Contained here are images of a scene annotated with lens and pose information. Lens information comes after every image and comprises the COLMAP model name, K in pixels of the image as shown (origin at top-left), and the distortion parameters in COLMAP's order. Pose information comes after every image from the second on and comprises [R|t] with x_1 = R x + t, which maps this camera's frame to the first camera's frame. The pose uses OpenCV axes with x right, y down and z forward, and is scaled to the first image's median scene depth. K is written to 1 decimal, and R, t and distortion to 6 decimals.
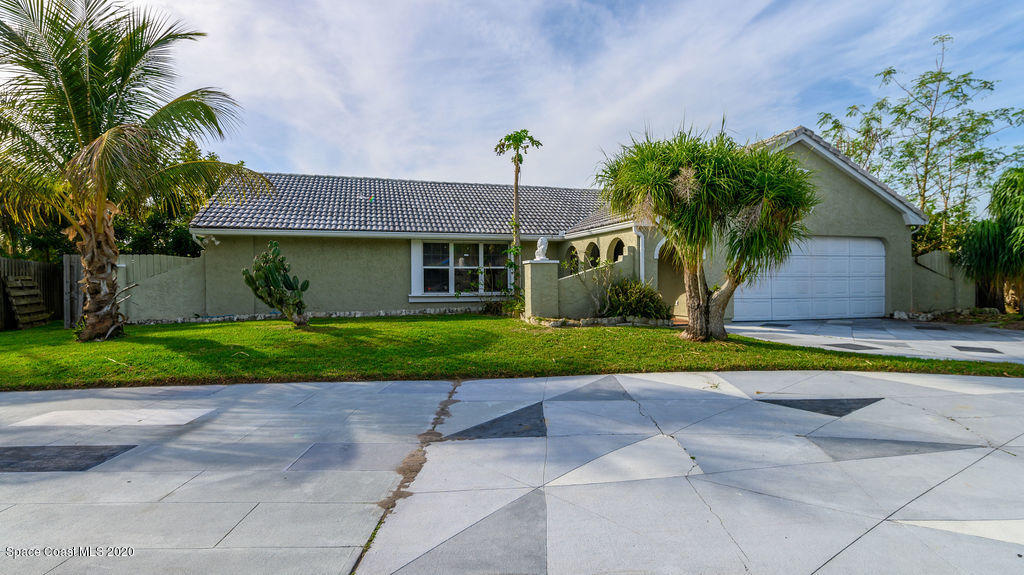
lens RADIAL K [[515.2, 0, 512.0], [0, 515.2, 287.5], [0, 0, 1]] dist [0.001908, 0.000409]
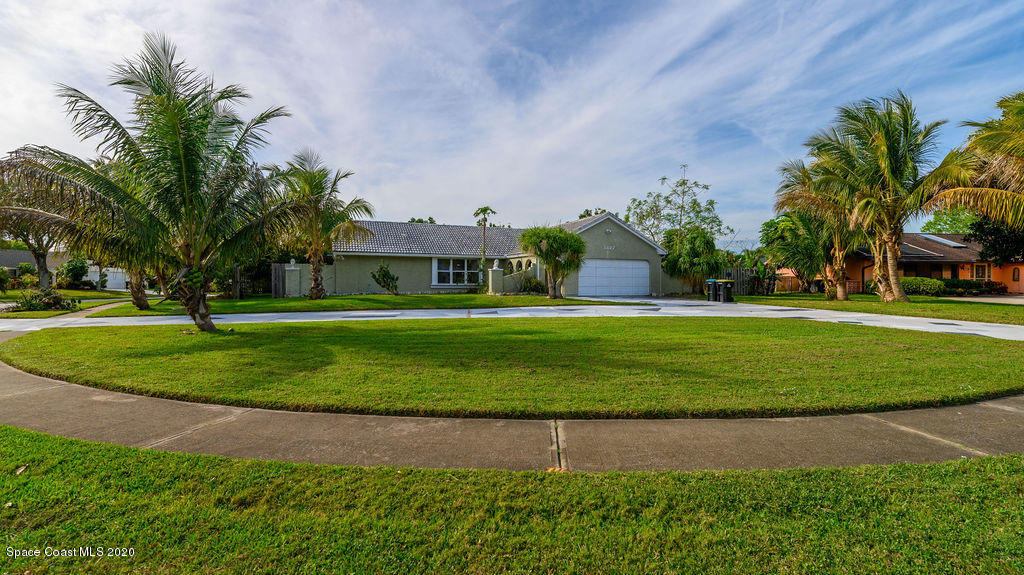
lens RADIAL K [[447.6, 0, 512.0], [0, 447.6, 287.5], [0, 0, 1]] dist [0.000688, 0.000125]
pose [[0.993571, 0.005117, 0.113093, -0.078012], [-0.004758, 0.999983, -0.003446, 0.029872], [-0.113108, 0.002886, 0.993578, -0.772601]]
